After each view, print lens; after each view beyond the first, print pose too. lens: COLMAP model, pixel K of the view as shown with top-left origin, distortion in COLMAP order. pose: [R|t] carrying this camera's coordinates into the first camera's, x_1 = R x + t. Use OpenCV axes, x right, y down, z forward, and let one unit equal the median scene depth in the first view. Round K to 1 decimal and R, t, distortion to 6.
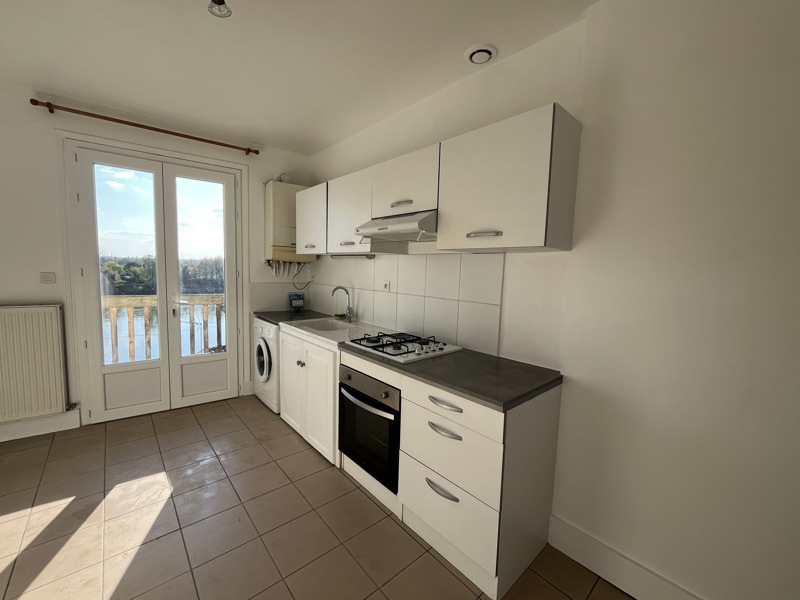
lens RADIAL K [[324.3, 0, 392.8], [0, 324.3, 300.6], [0, 0, 1]] dist [-0.000200, 0.000895]
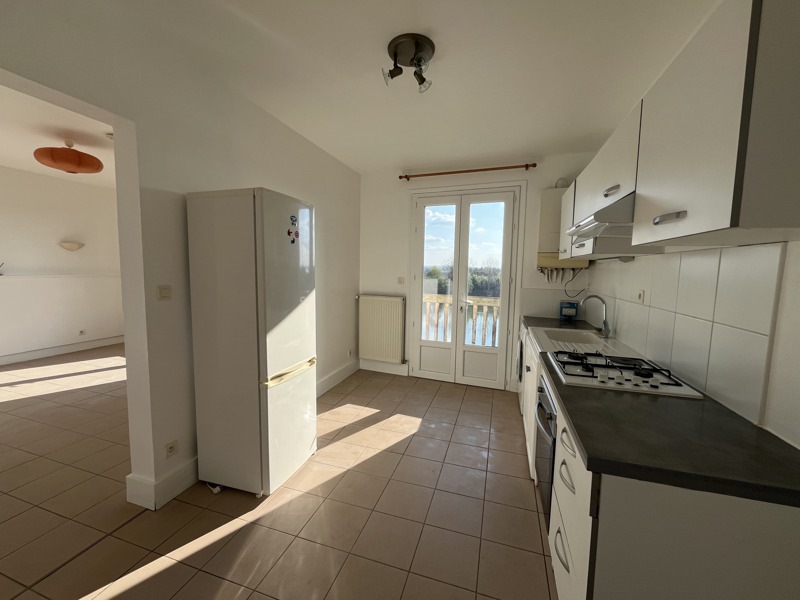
lens RADIAL K [[324.3, 0, 406.1], [0, 324.3, 302.4], [0, 0, 1]] dist [-0.000200, 0.000895]
pose [[0.540521, 0.066094, -0.838731, 0.305078], [-0.084912, 0.996105, 0.023774, -0.001969], [0.837035, 0.058368, 0.544027, 0.112222]]
